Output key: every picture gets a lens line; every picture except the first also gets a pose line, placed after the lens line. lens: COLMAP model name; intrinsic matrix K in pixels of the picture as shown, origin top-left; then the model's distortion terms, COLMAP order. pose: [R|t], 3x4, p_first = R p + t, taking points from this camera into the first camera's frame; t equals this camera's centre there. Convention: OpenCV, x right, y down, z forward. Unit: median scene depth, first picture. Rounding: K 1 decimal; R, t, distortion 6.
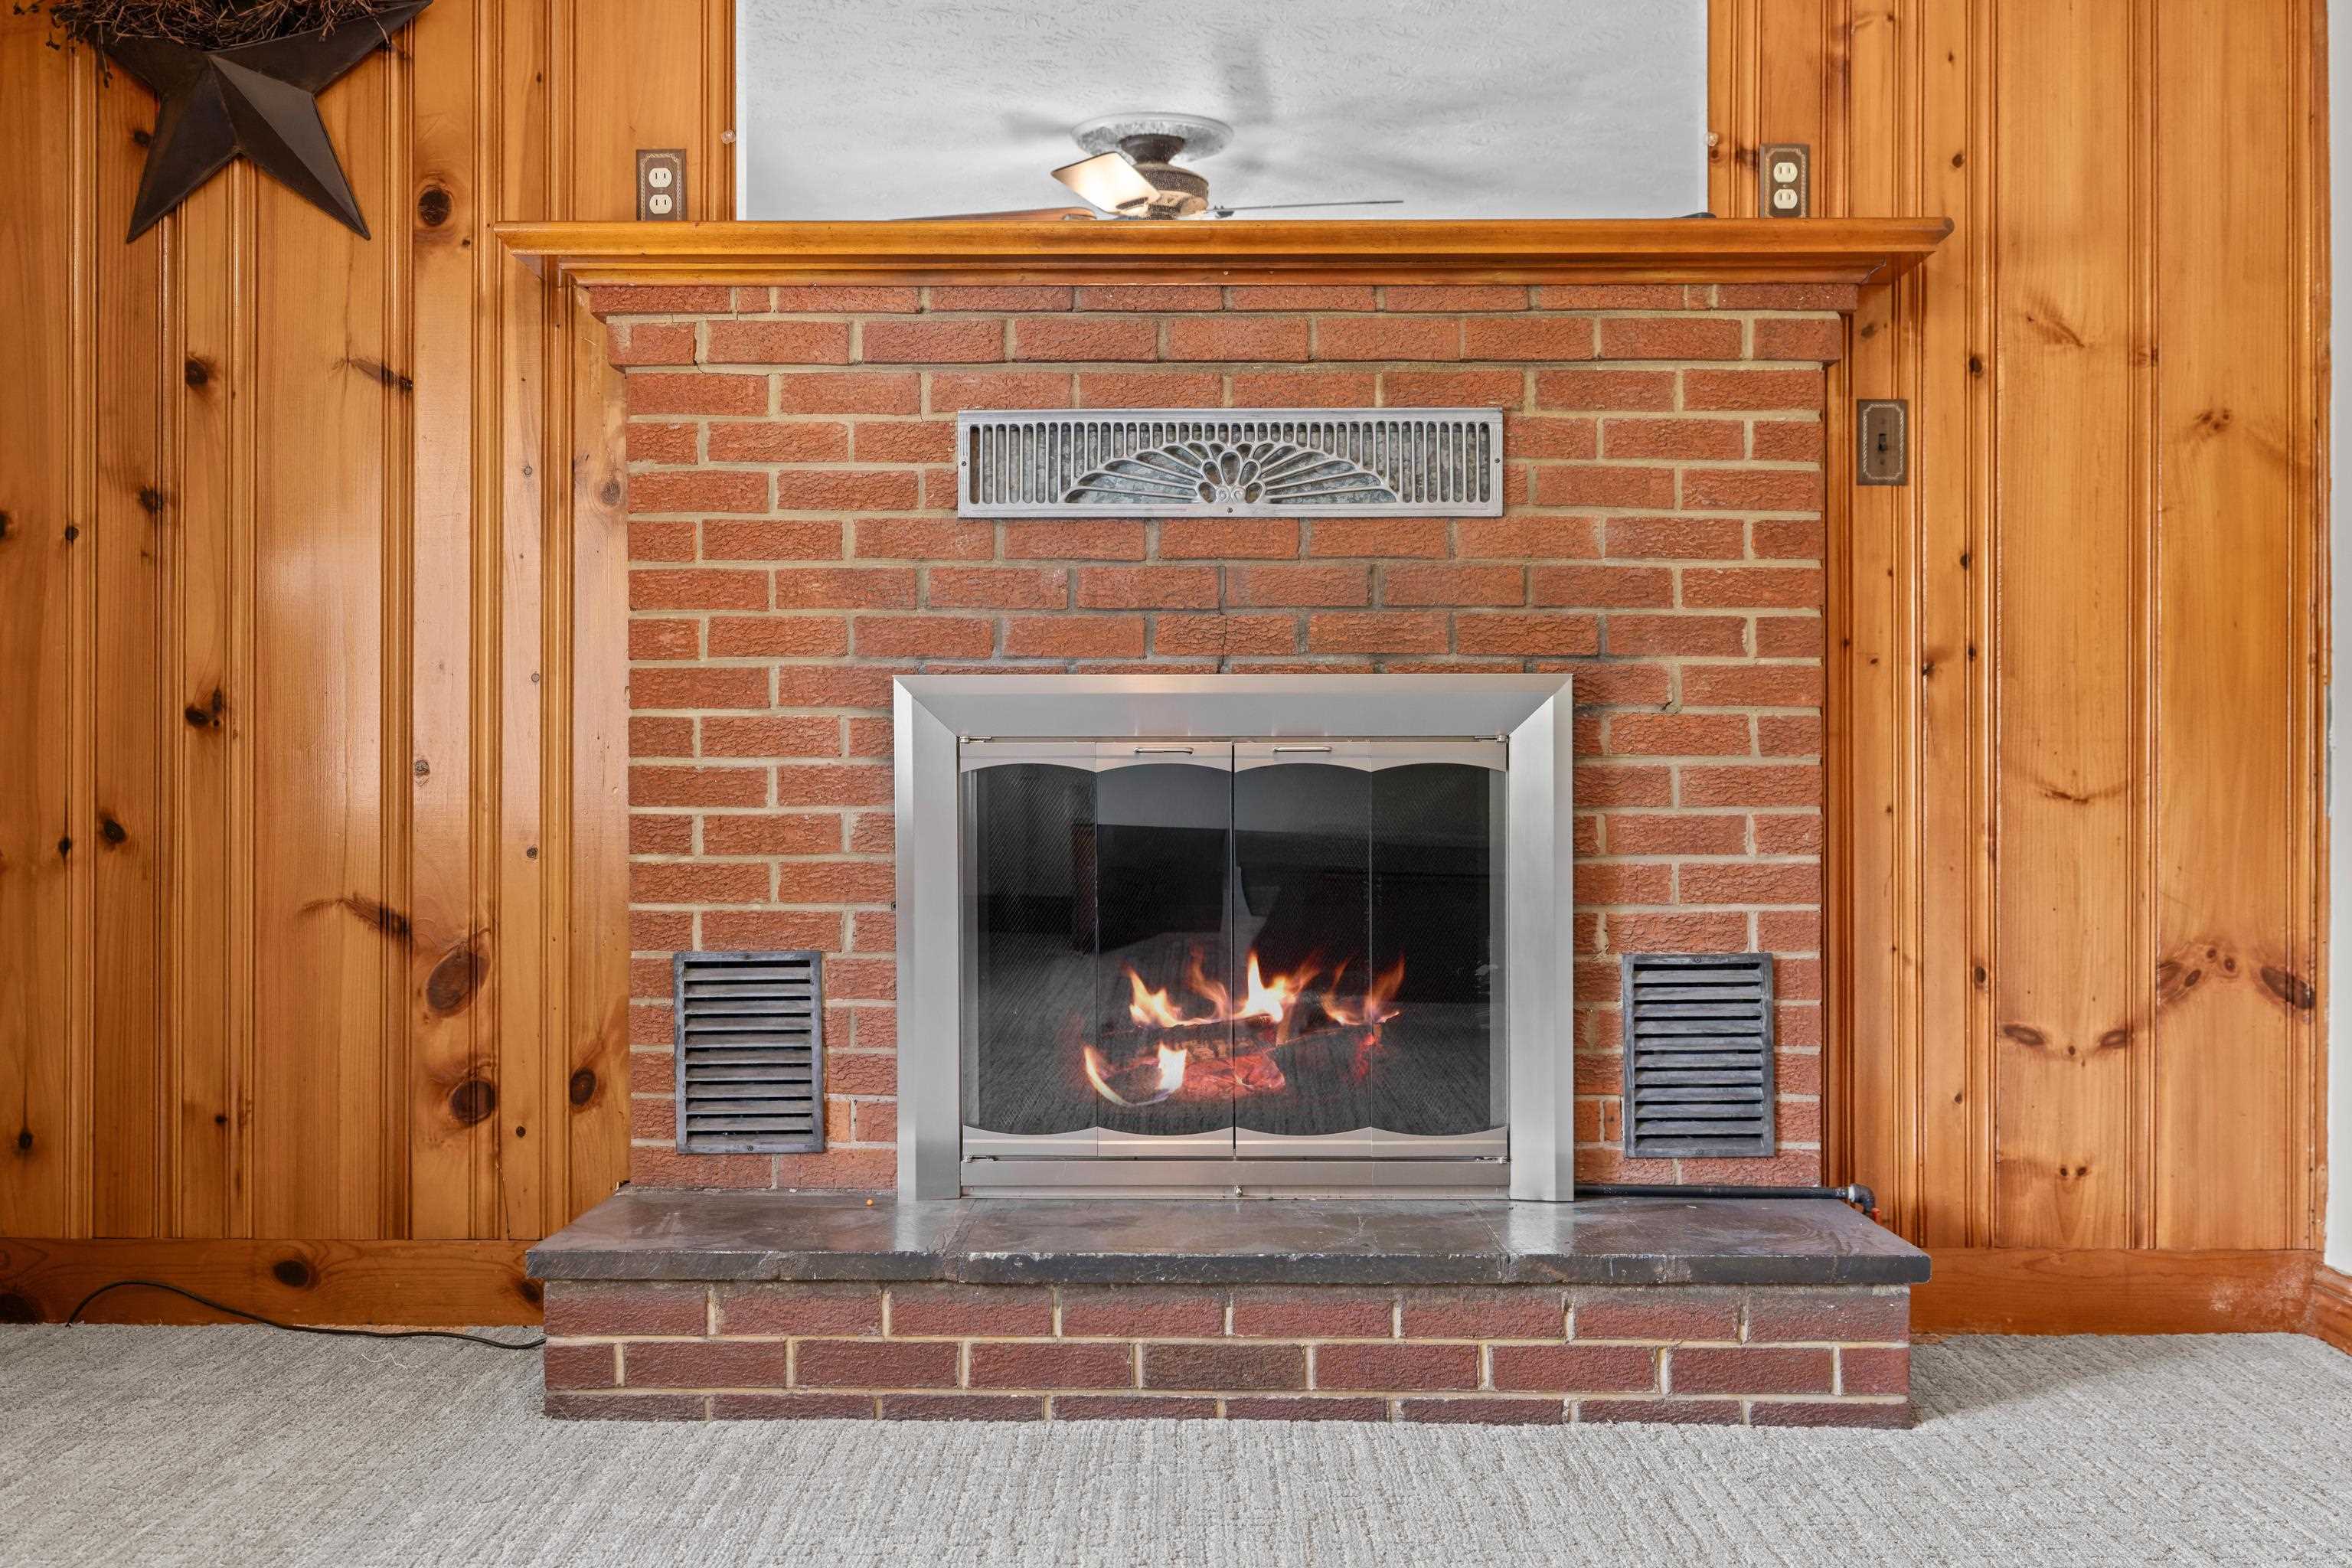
lens RADIAL K [[2311.5, 0, 1172.3], [0, 2311.5, 808.6], [0, 0, 1]] dist [0.001994, 0.003658]
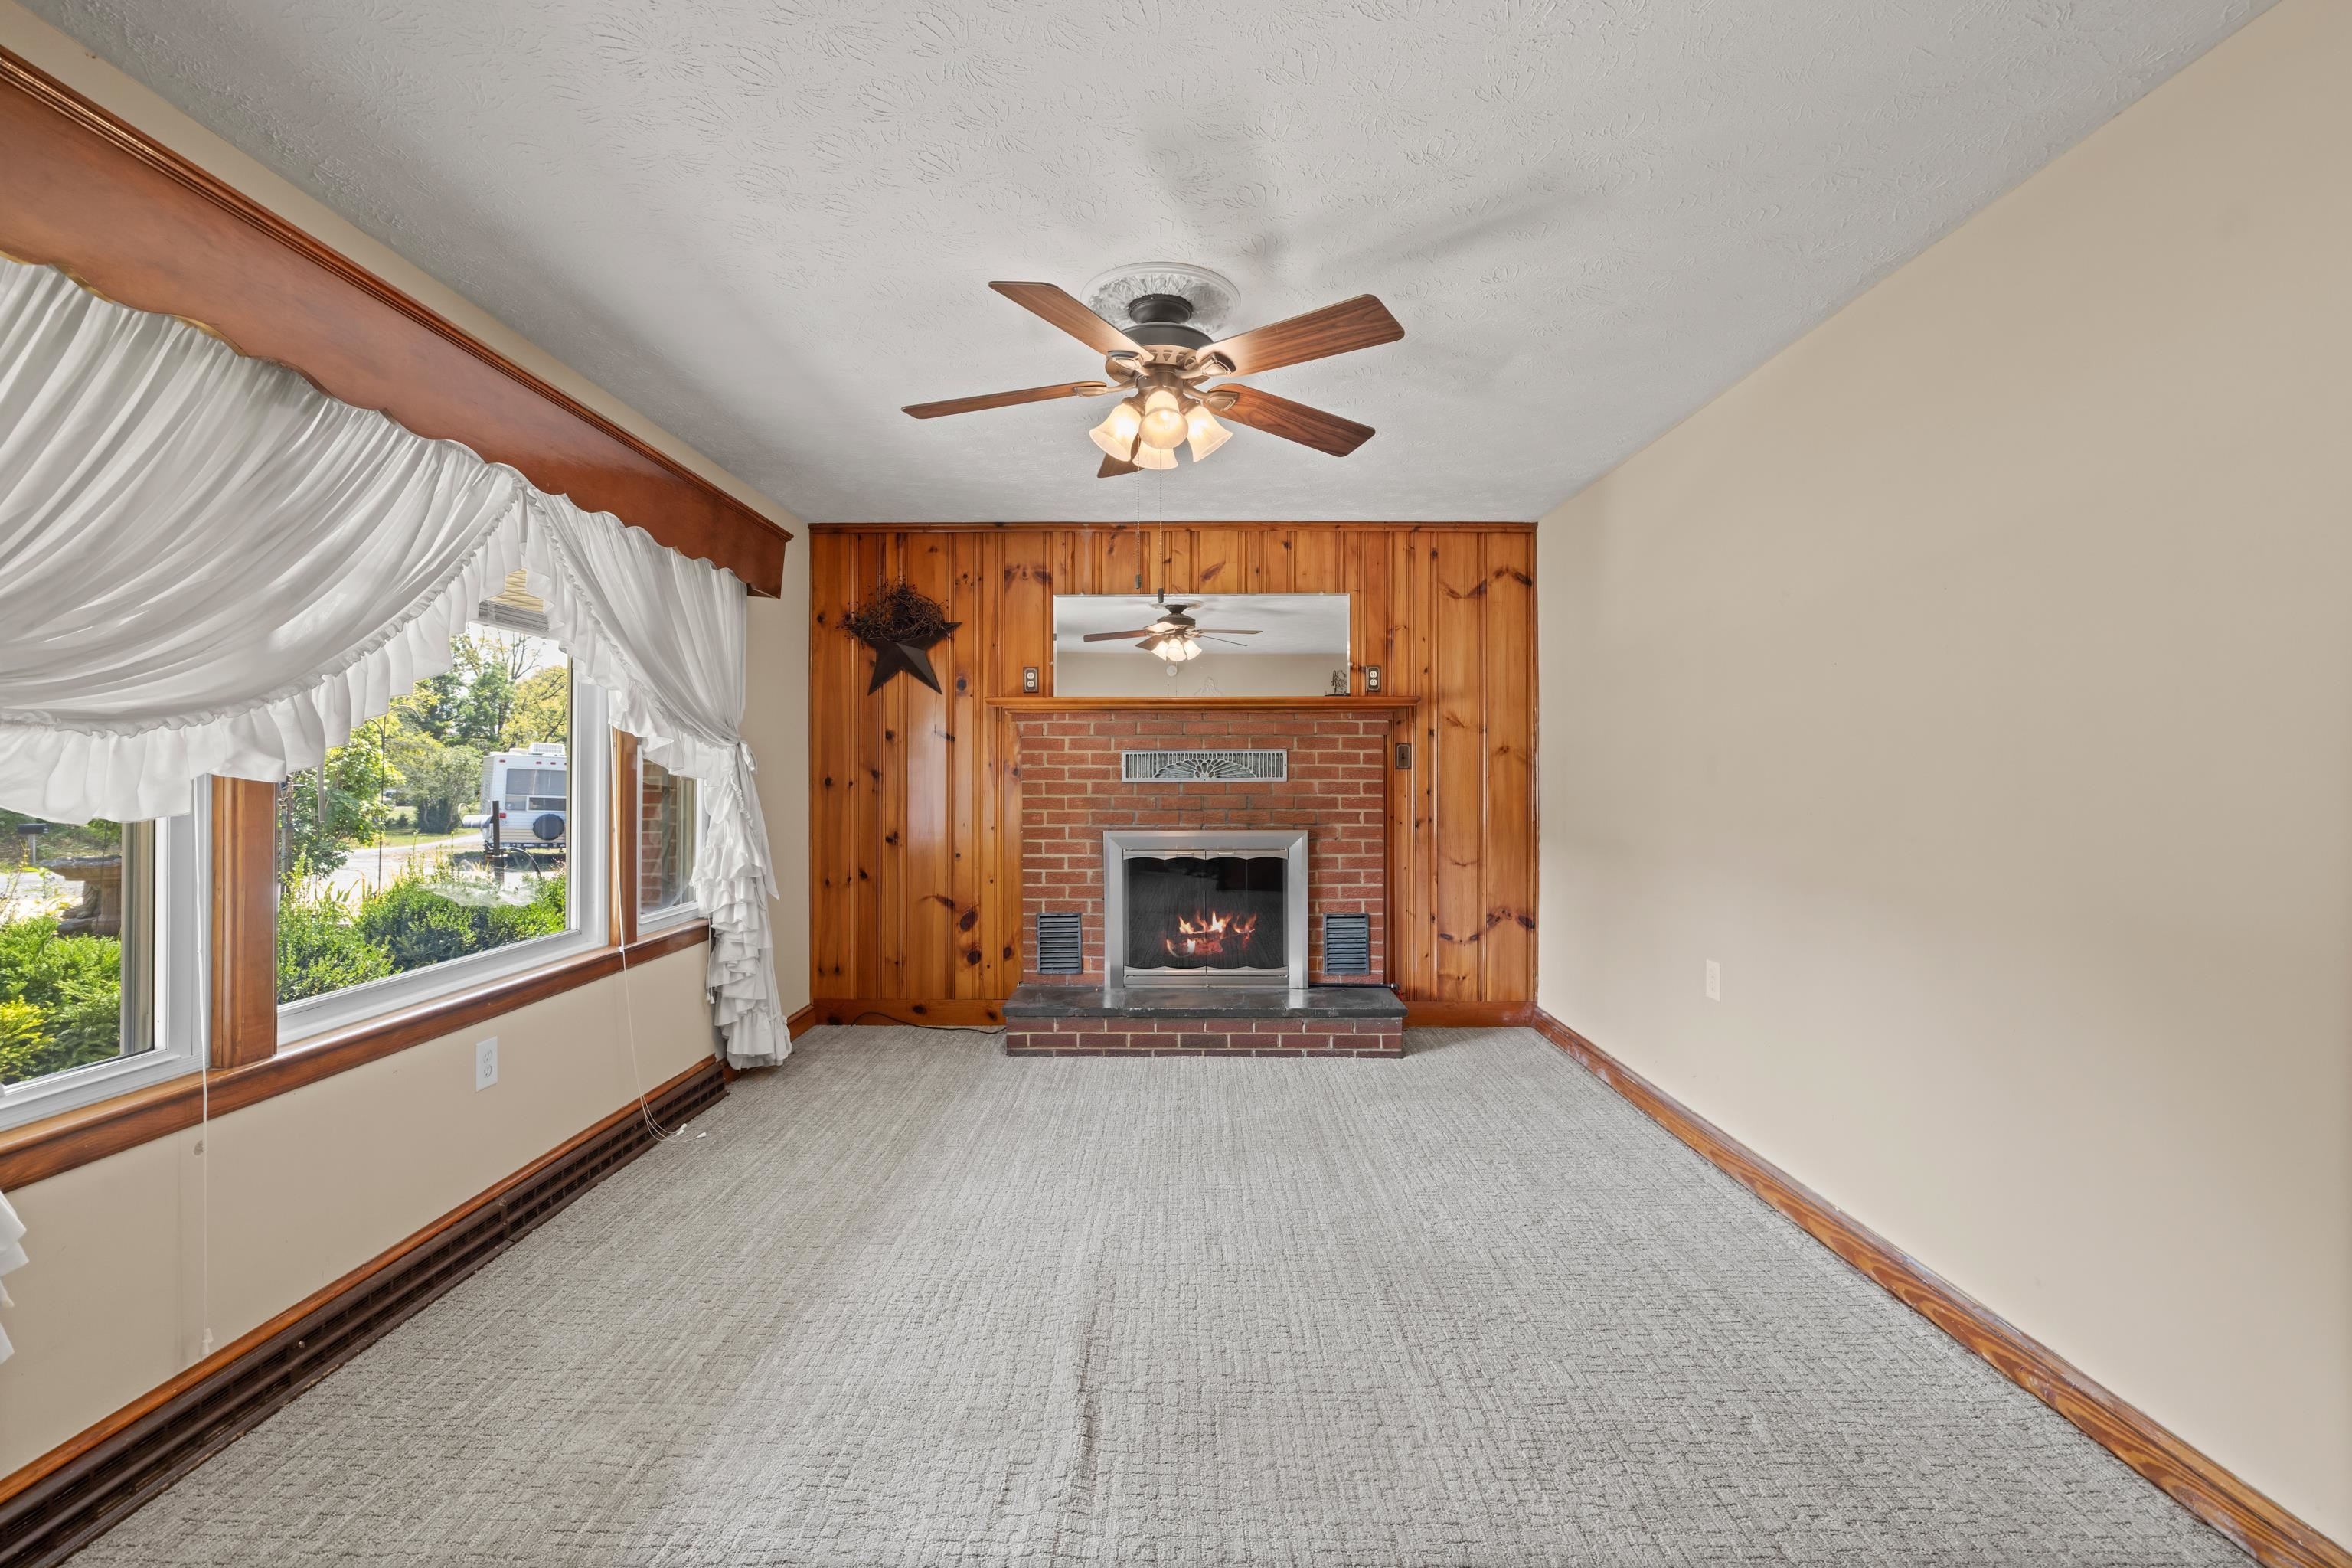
lens RADIAL K [[1002.3, 0, 1176.4], [0, 1002.3, 771.5], [0, 0, 1]] dist [-0.000419, 0.000695]
pose [[0.999998, -0.001077, 0.001418, -0.017389], [0.001076, 0.999999, 0.000857, -0.141566], [-0.001419, -0.000856, 0.999999, -0.433047]]
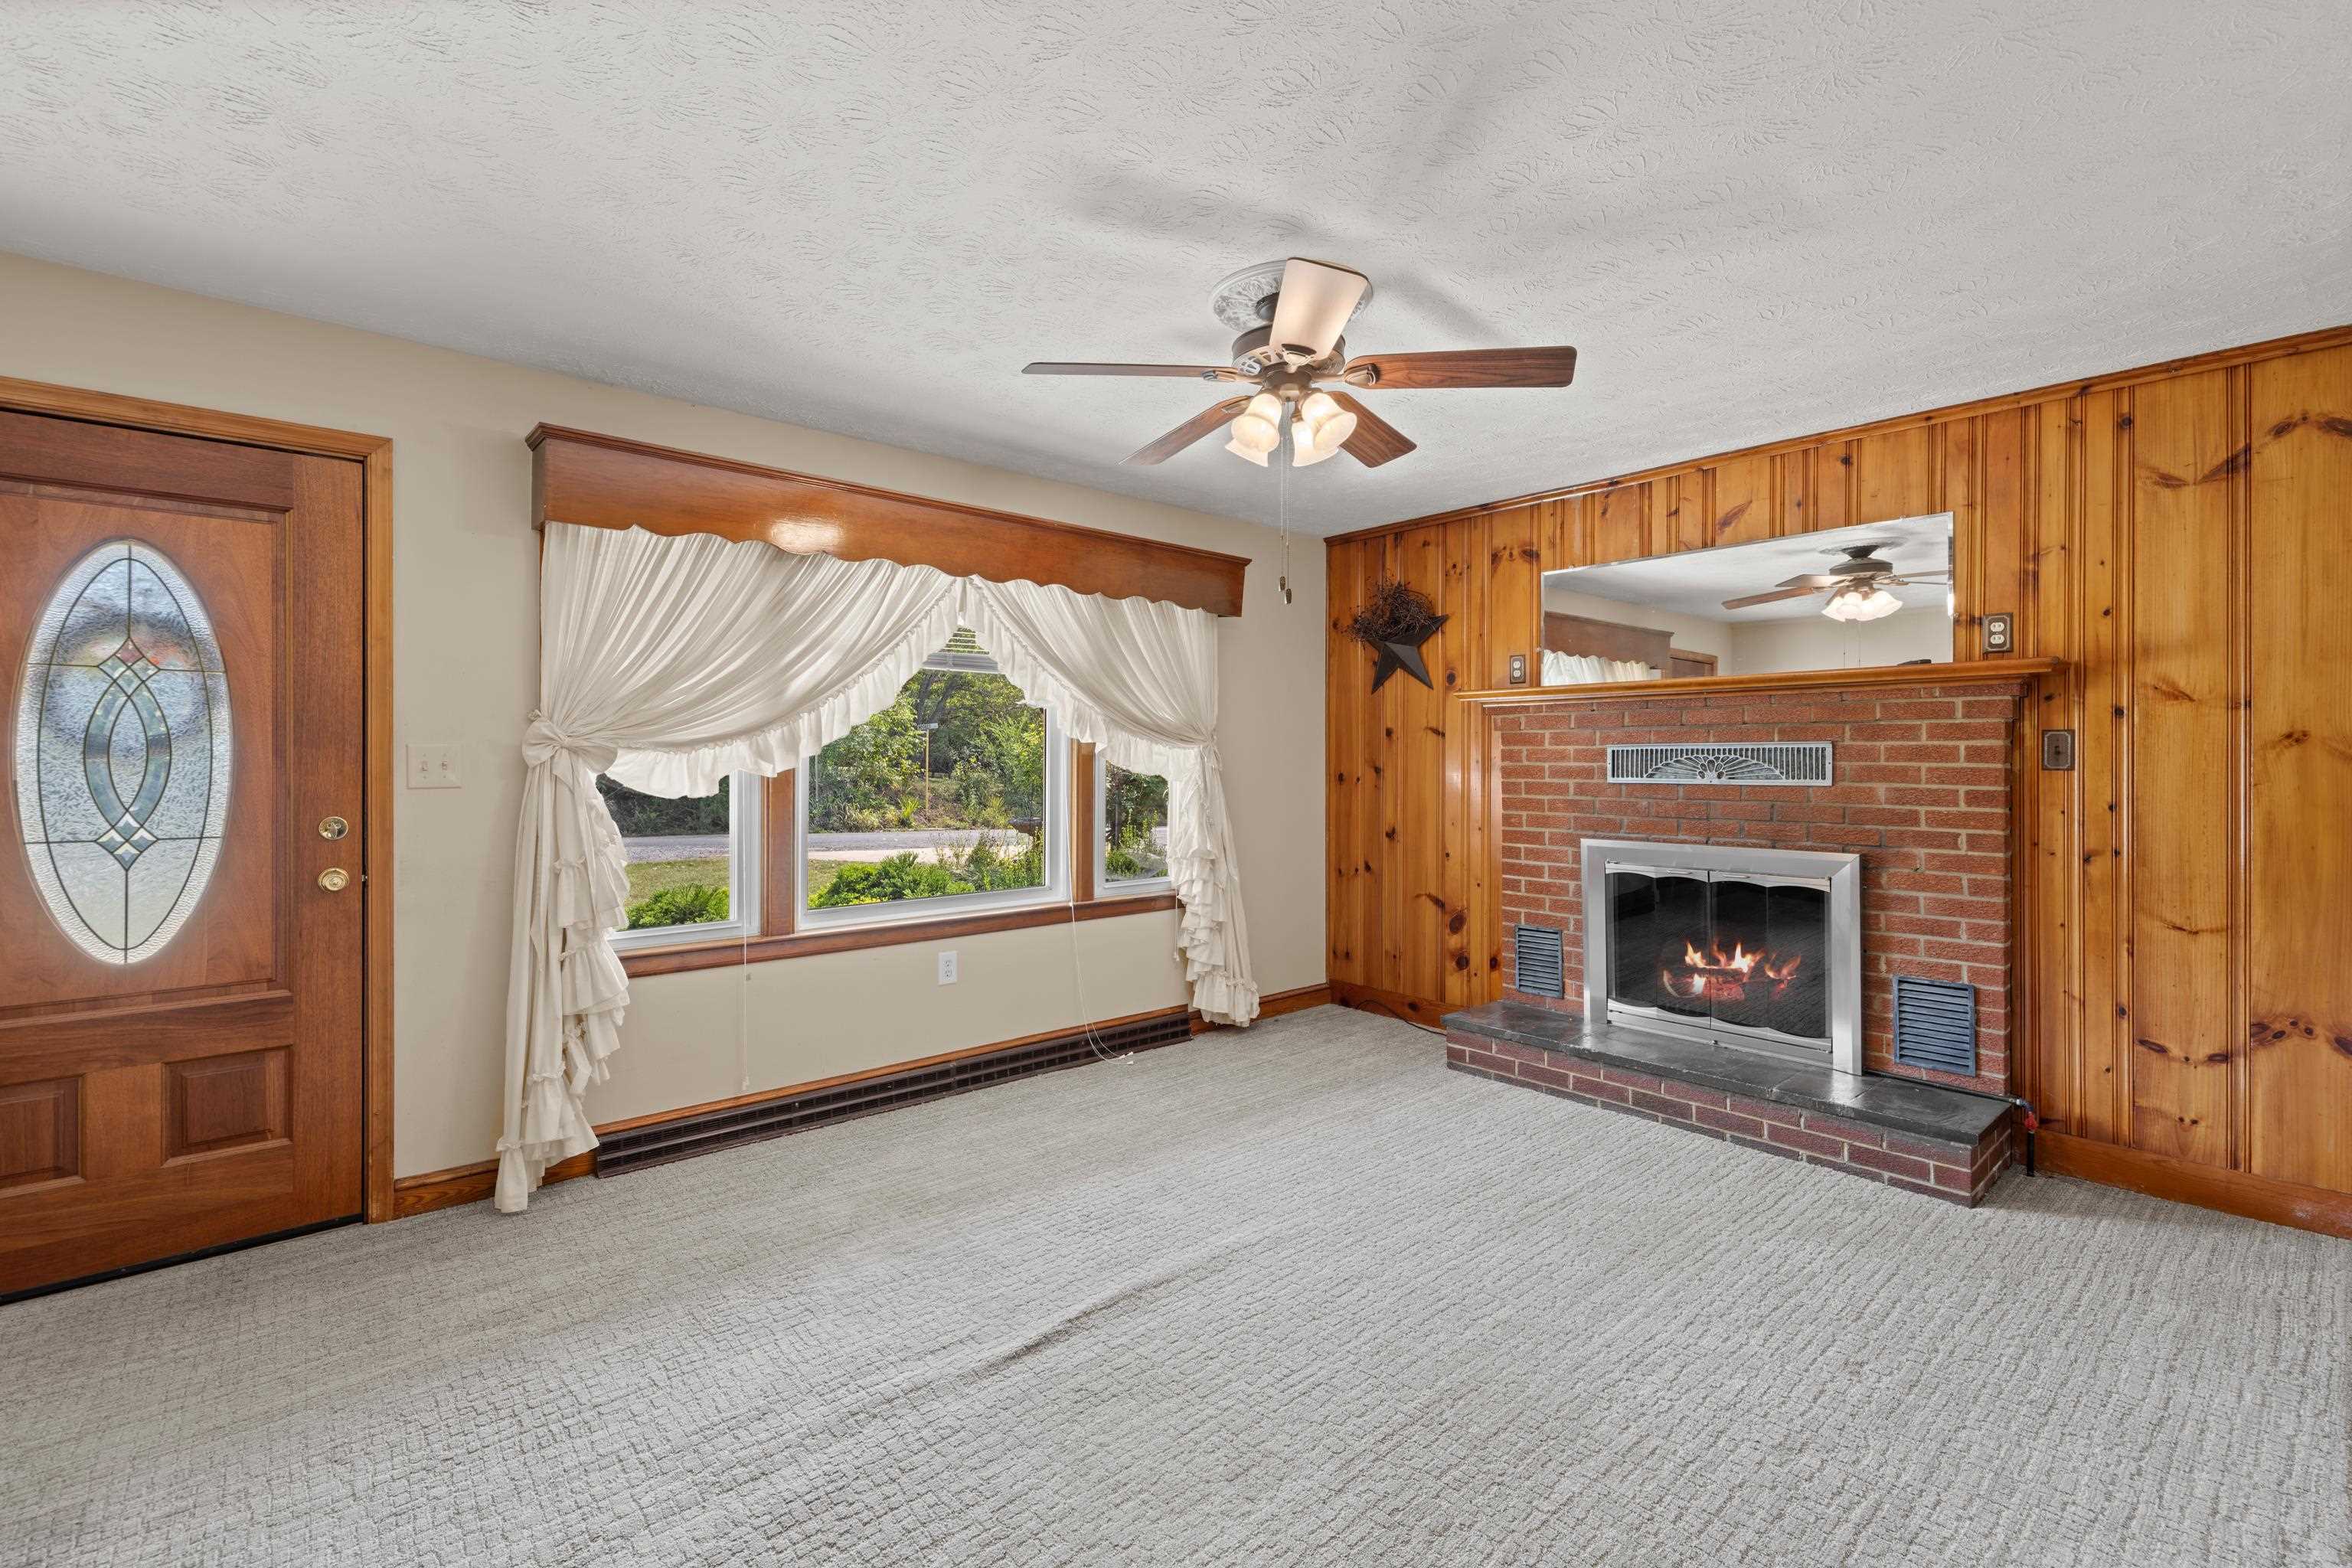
lens RADIAL K [[1031.7, 0, 1131.1], [0, 1031.7, 756.9], [0, 0, 1]] dist [0.000677, 0.000339]
pose [[0.648859, -0.001839, -0.760906, 0.485988], [-0.000391, 0.999996, -0.002750, -0.152746], [0.760909, 0.002082, 0.648856, -0.259082]]
